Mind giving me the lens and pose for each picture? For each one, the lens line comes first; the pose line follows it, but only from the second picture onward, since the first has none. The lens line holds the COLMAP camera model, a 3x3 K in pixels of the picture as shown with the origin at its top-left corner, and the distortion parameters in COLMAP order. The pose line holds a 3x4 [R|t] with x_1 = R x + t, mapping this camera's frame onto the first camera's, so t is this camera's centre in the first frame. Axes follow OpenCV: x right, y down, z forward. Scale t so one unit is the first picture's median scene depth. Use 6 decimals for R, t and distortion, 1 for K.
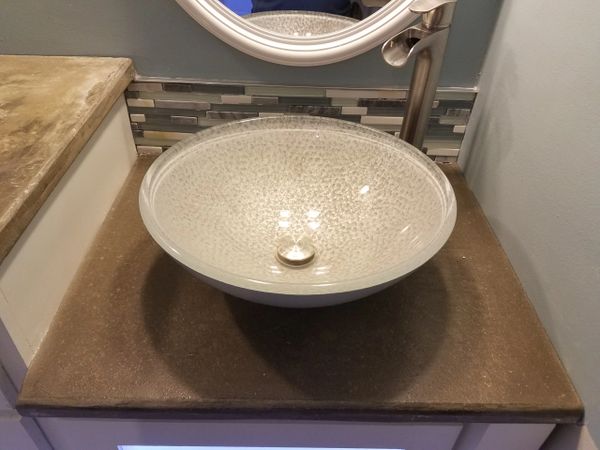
lens RADIAL K [[474.1, 0, 300.0], [0, 474.1, 225.0], [0, 0, 1]] dist [0.097025, -0.172993]
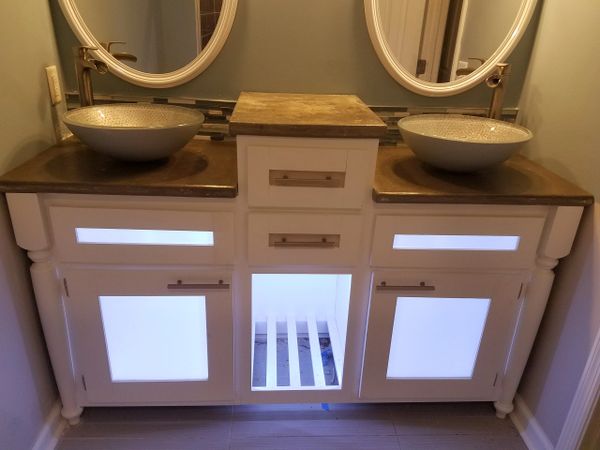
lens RADIAL K [[455.2, 0, 300.0], [0, 455.2, 225.0], [0, 0, 1]] dist [0.087078, -0.157079]
pose [[0.999416, -0.012219, 0.031900, -0.766216], [0.019165, 0.973586, -0.227516, 0.766532], [-0.028277, 0.227995, 0.973252, -0.954008]]
